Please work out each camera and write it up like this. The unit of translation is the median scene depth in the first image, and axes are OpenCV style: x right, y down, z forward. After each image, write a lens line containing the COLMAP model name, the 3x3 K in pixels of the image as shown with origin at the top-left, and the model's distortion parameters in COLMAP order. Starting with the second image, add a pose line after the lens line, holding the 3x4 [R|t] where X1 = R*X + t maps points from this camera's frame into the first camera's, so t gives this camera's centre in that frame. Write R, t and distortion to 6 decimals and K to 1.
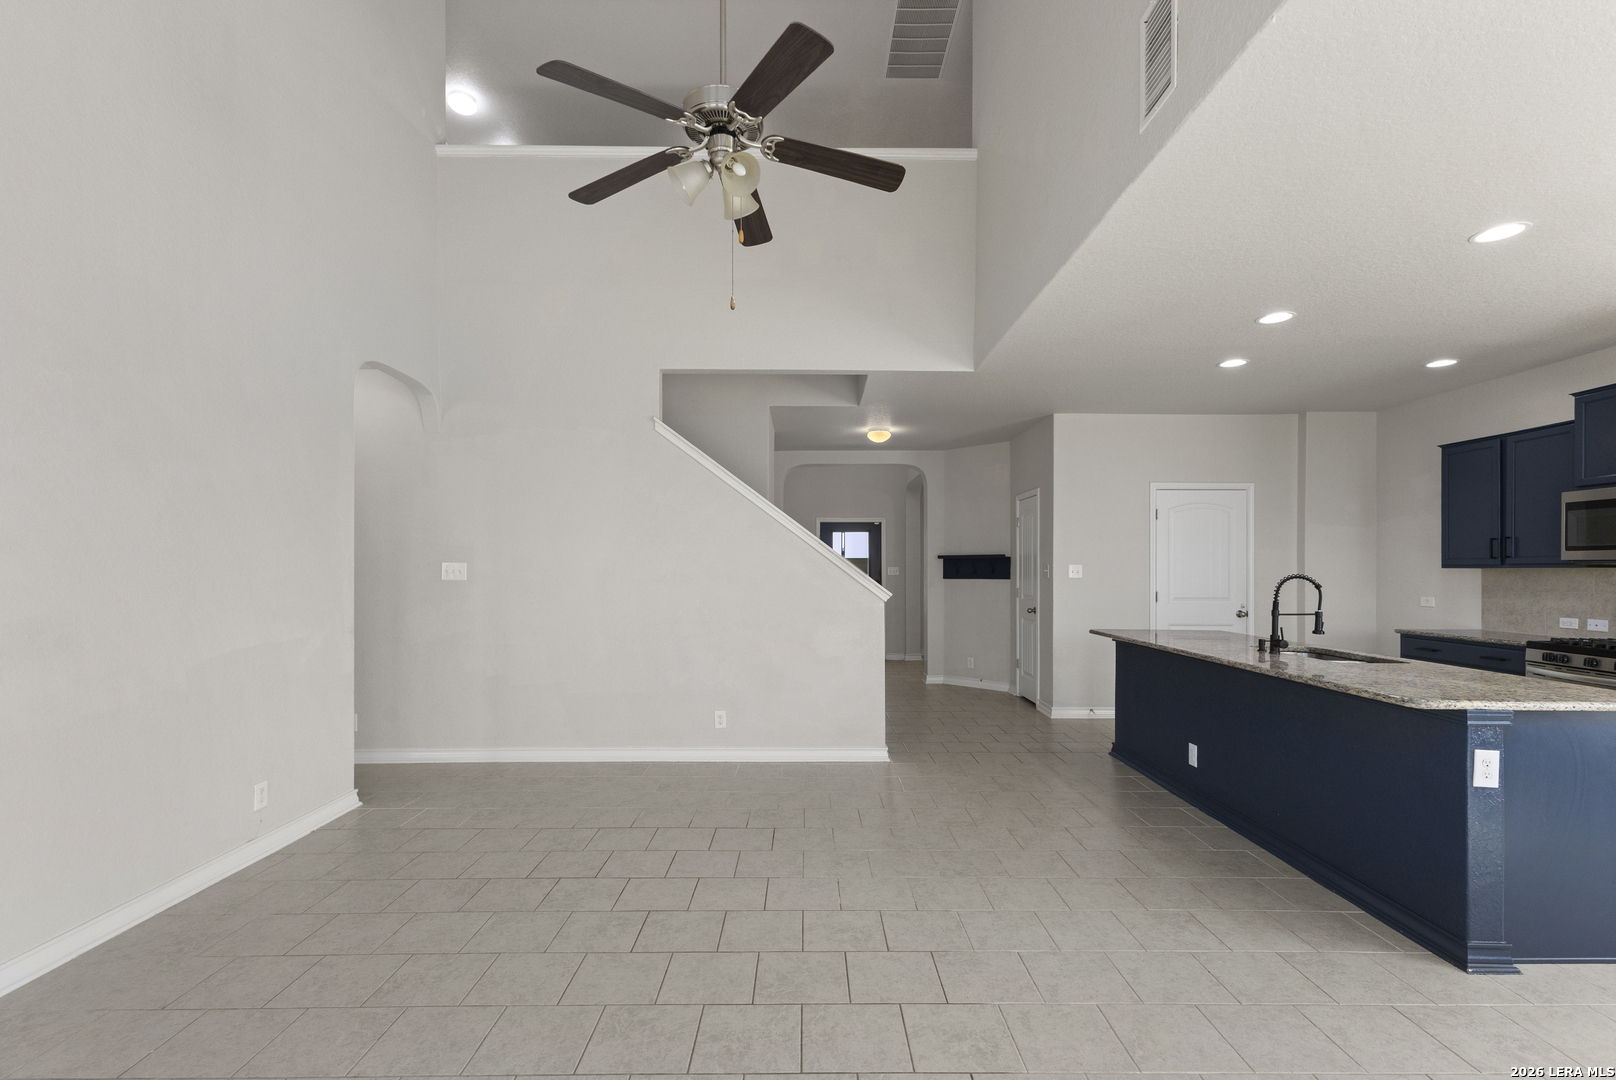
lens RADIAL K [[706.4, 0, 803.6], [0, 706.4, 567.3], [0, 0, 1]] dist [0.008034, -0.003386]
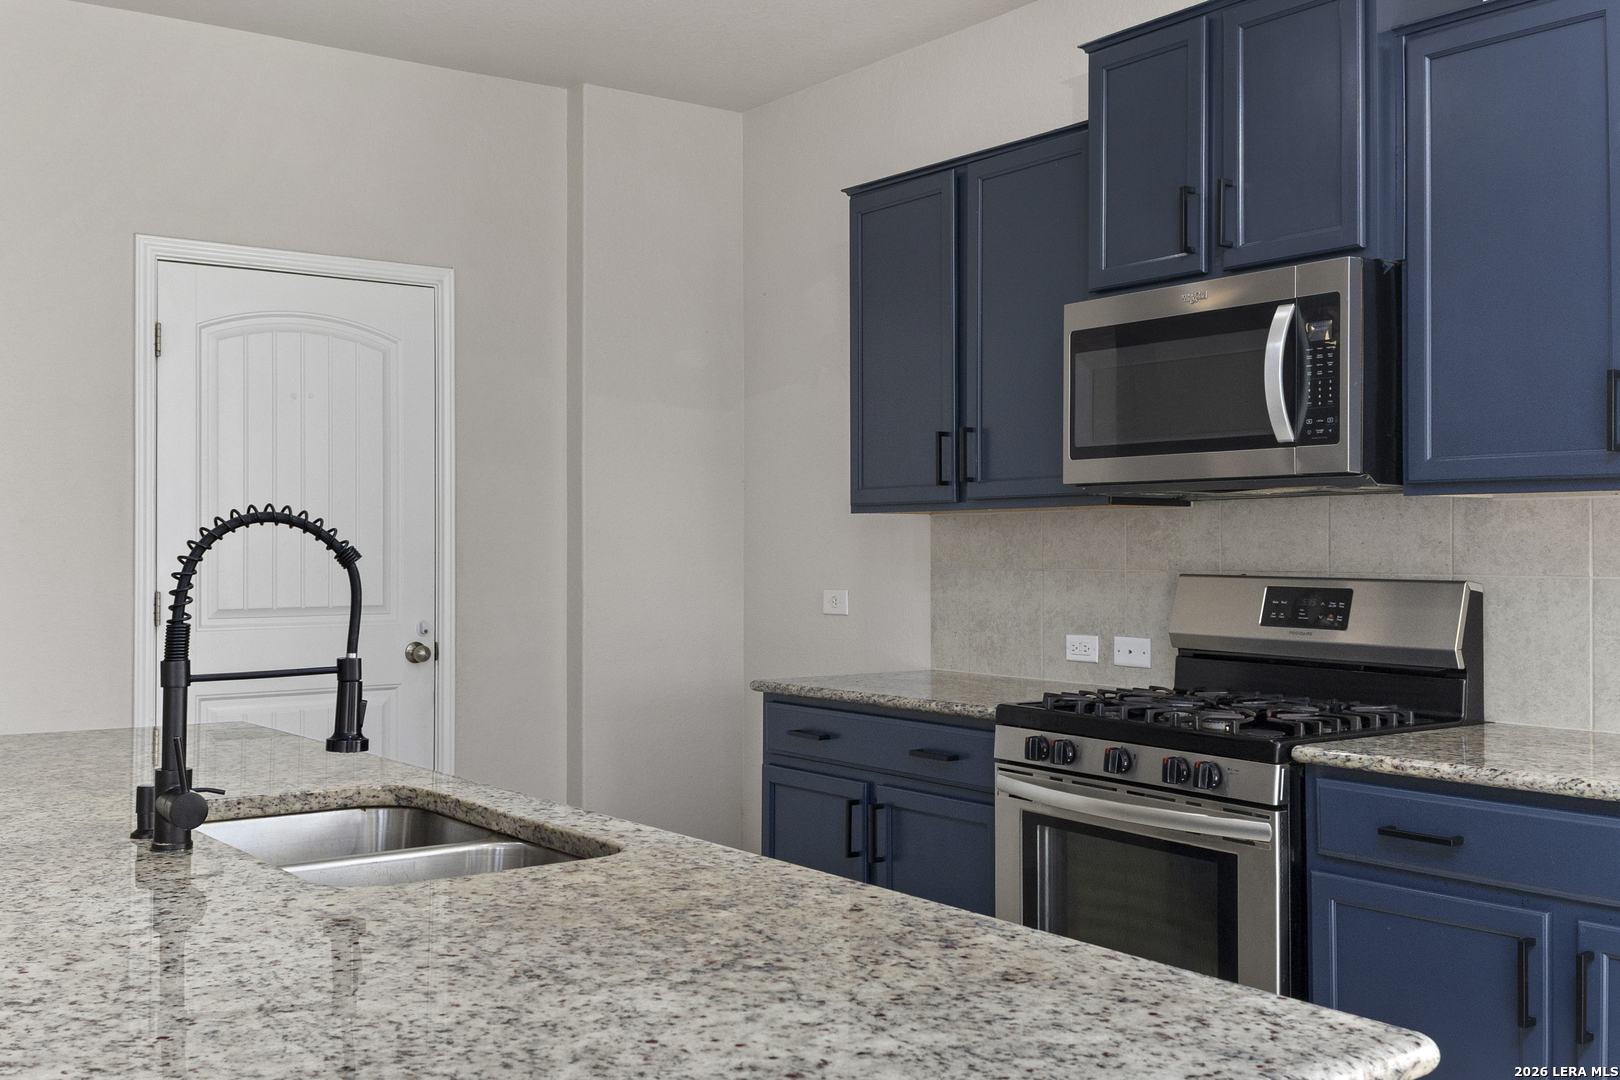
lens RADIAL K [[1647.0, 0, 806.0], [0, 1647.0, 534.8], [0, 0, 1]] dist [0.046883, 0.000000]
pose [[0.801016, -0.000780, 0.598643, 0.433456], [0.002917, 0.999992, -0.002599, 0.018531], [-0.598636, 0.003828, 0.801012, 0.380656]]
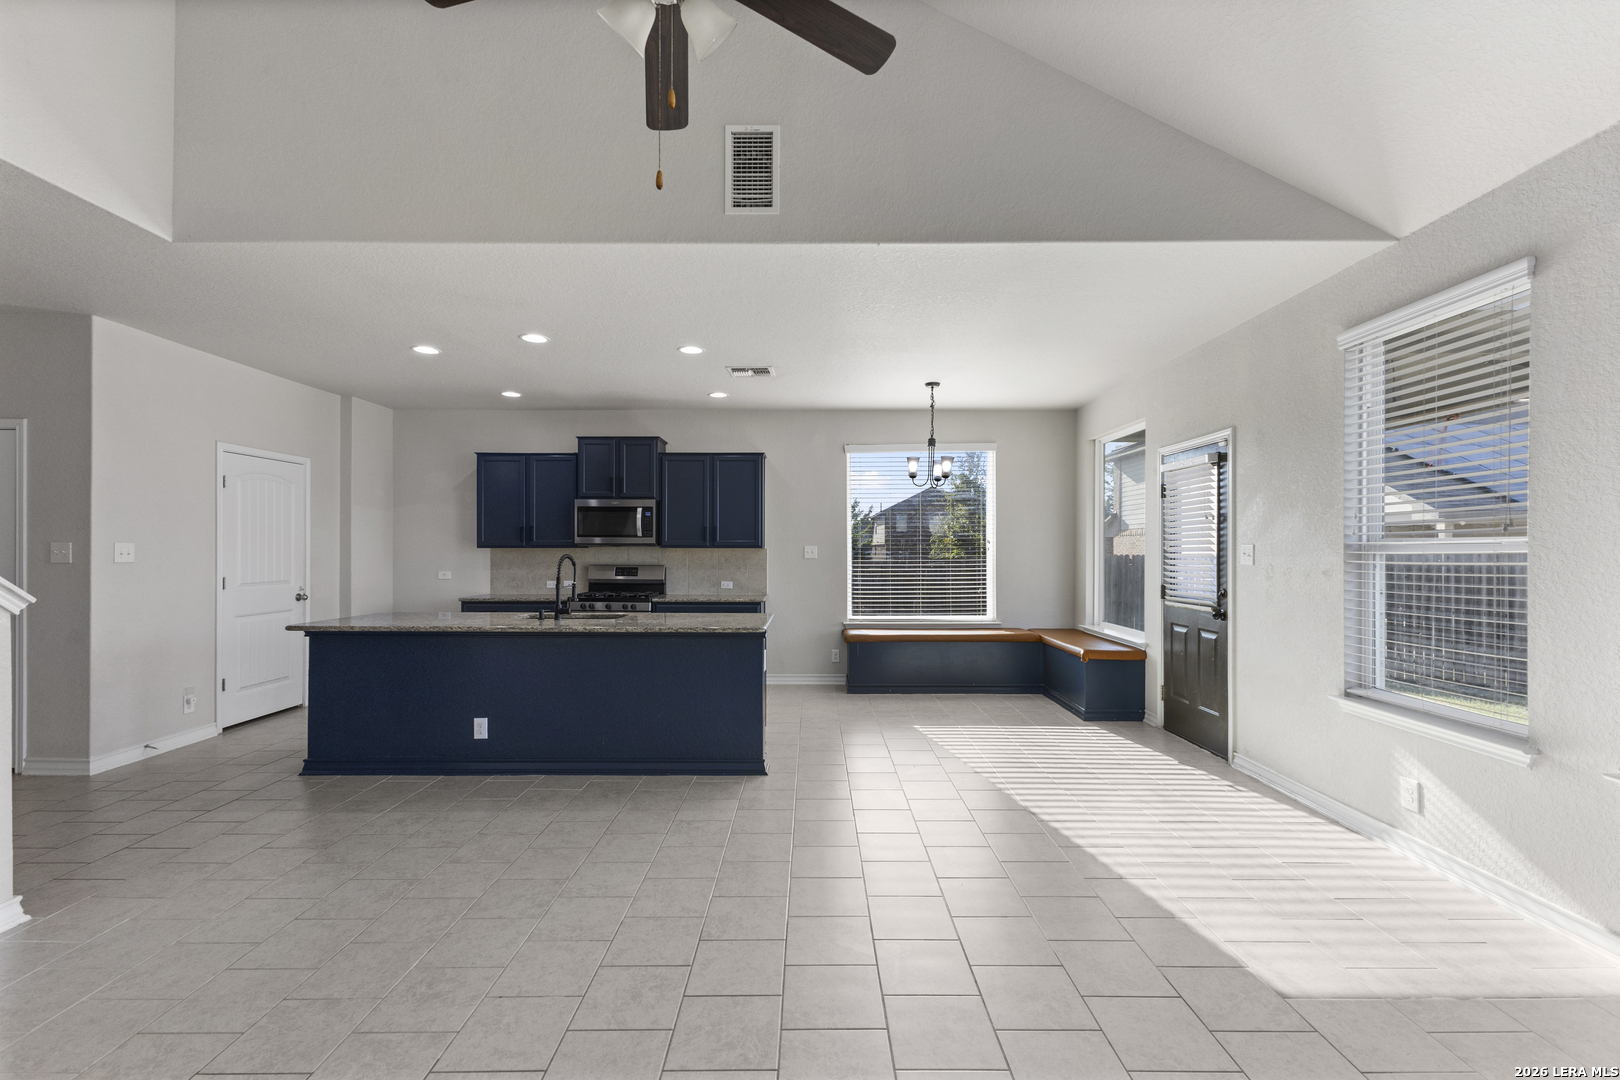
lens RADIAL K [[708.1, 0, 806.8], [0, 708.1, 543.7], [0, 0, 1]] dist [0.008034, -0.003386]
pose [[-0.002311, 0.004688, 0.999986, -0.470213], [-0.003654, 0.999982, -0.004696, -0.003333], [-0.999991, -0.003664, -0.002293, 0.495157]]
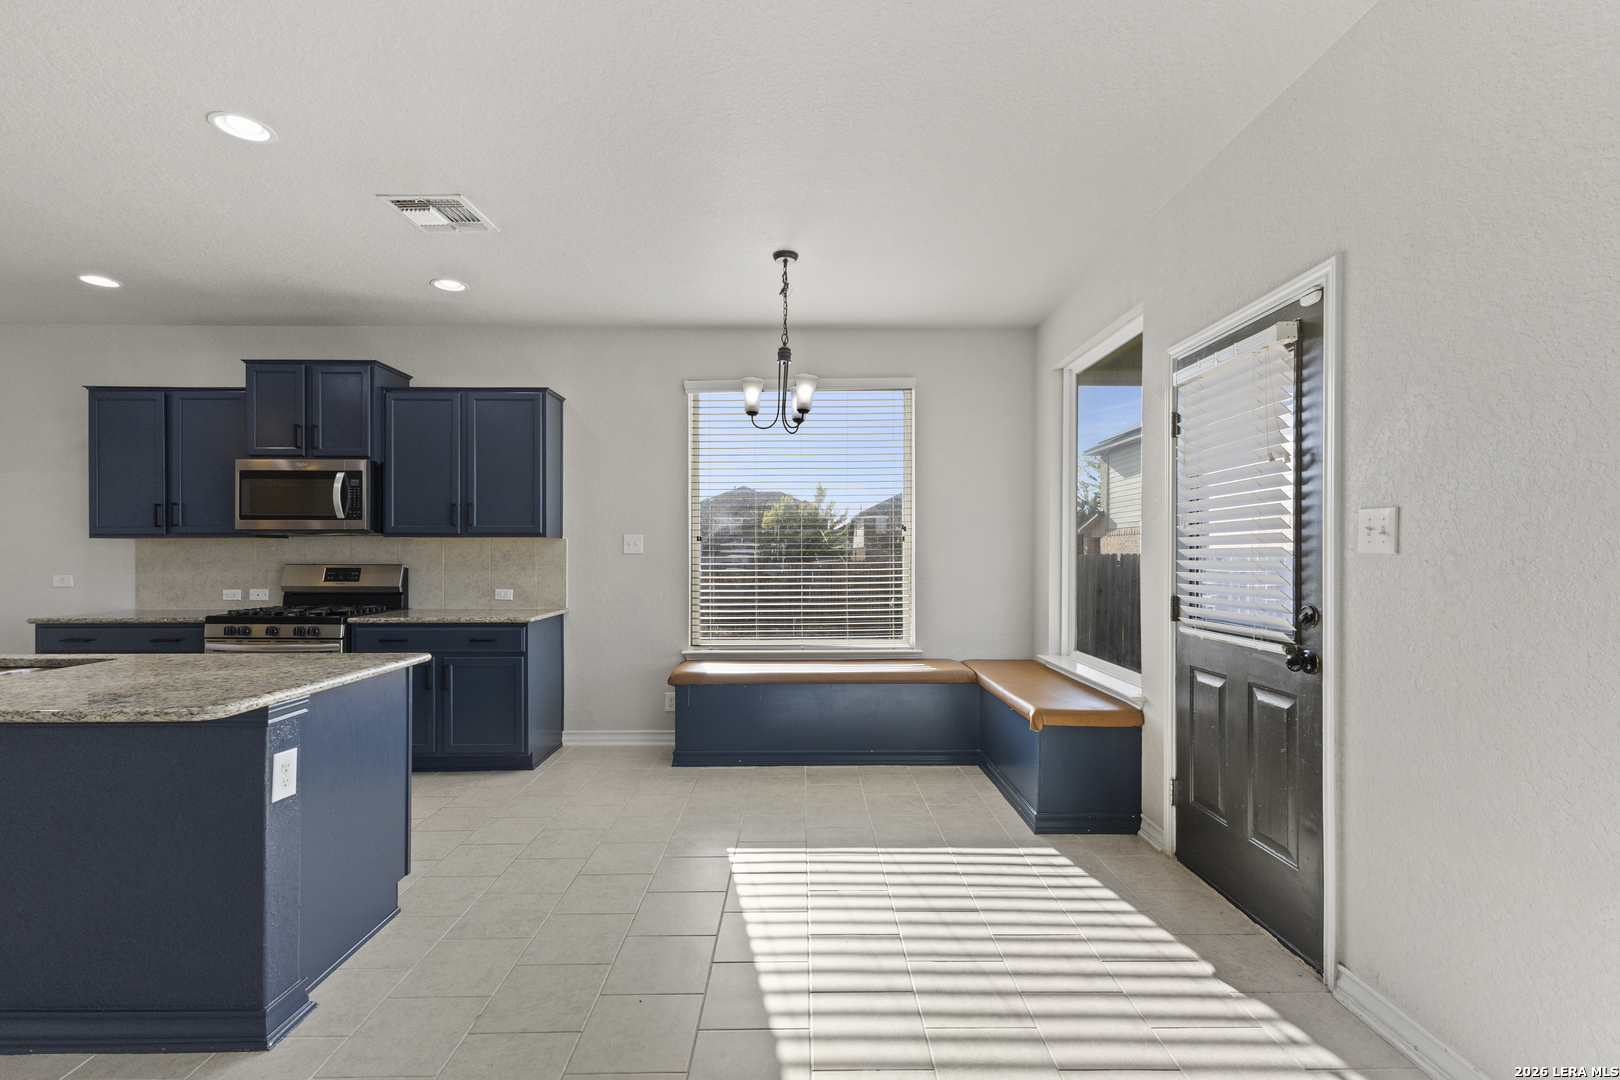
lens RADIAL K [[708.1, 0, 810.7], [0, 708.1, 552.5], [0, 0, 1]] dist [0.008034, -0.003386]
pose [[-0.020476, -0.002008, 0.999788, 0.086495], [-0.001915, 0.999996, 0.001969, 0.018042], [-0.999789, -0.001874, -0.020480, 0.237256]]
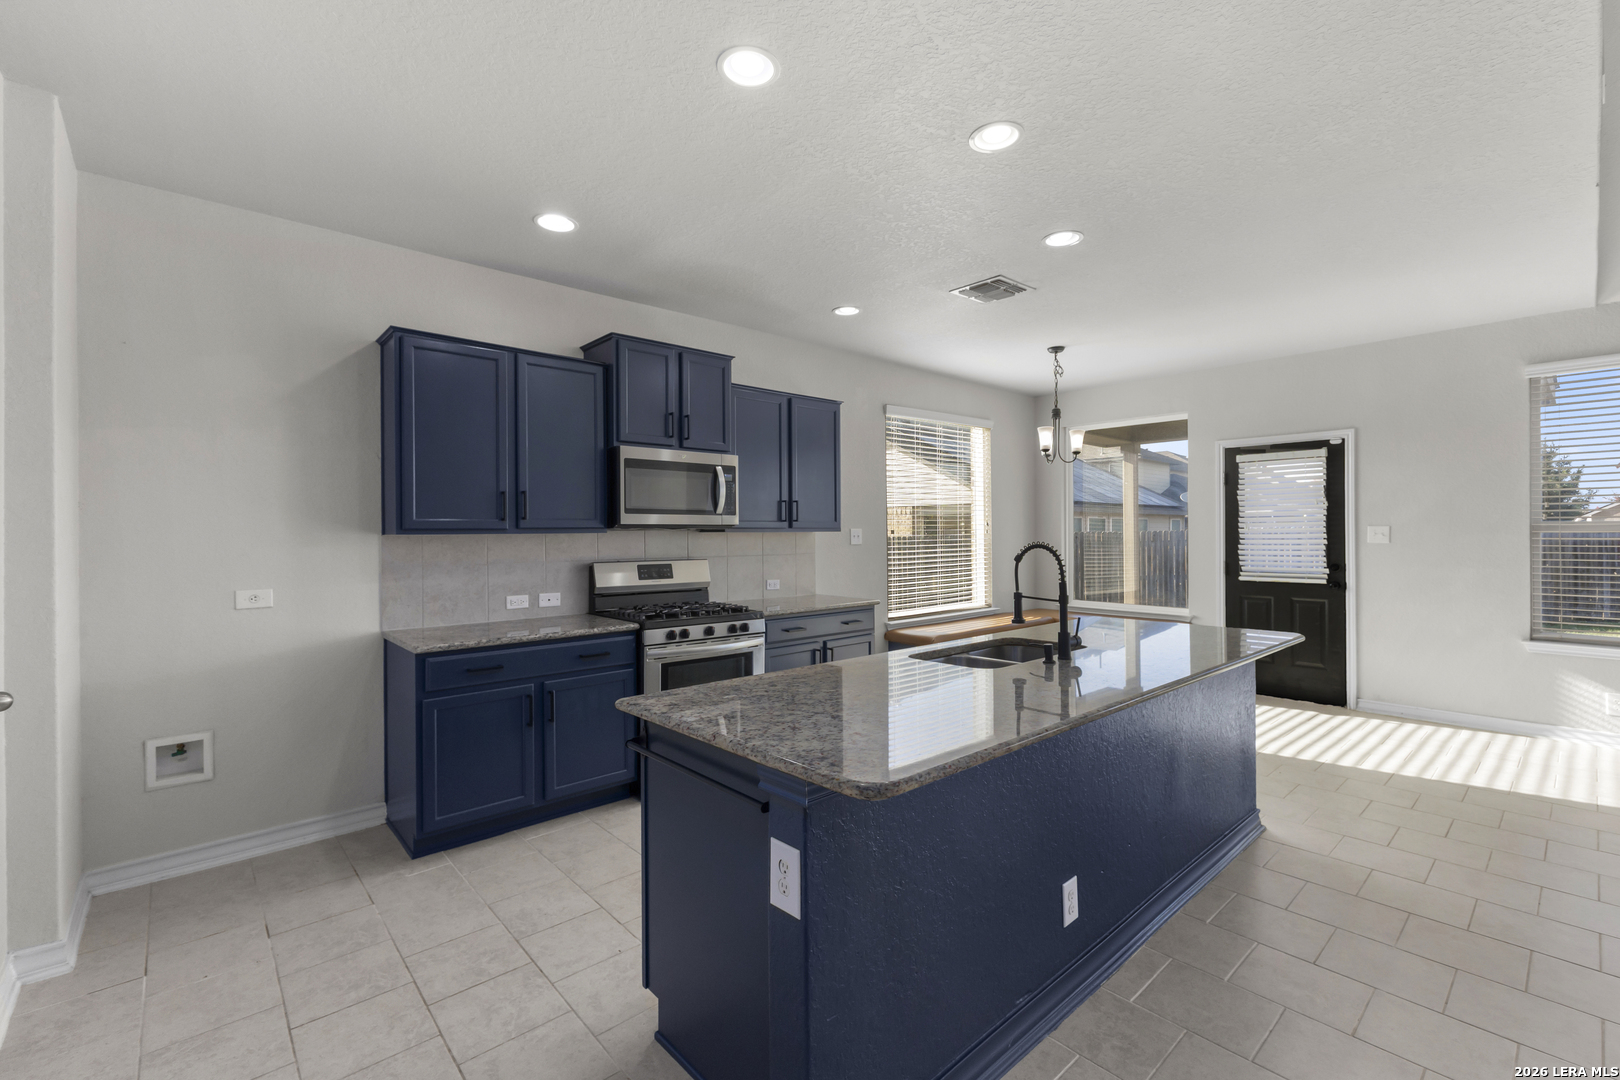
lens RADIAL K [[708.1, 0, 819.2], [0, 708.1, 530.4], [0, 0, 1]] dist [0.008034, -0.003386]
pose [[-0.679108, 0.001401, 0.734037, 0.276222], [0.001216, 0.999999, -0.000784, -0.001417], [-0.734037, 0.000360, -0.679109, 1.393470]]
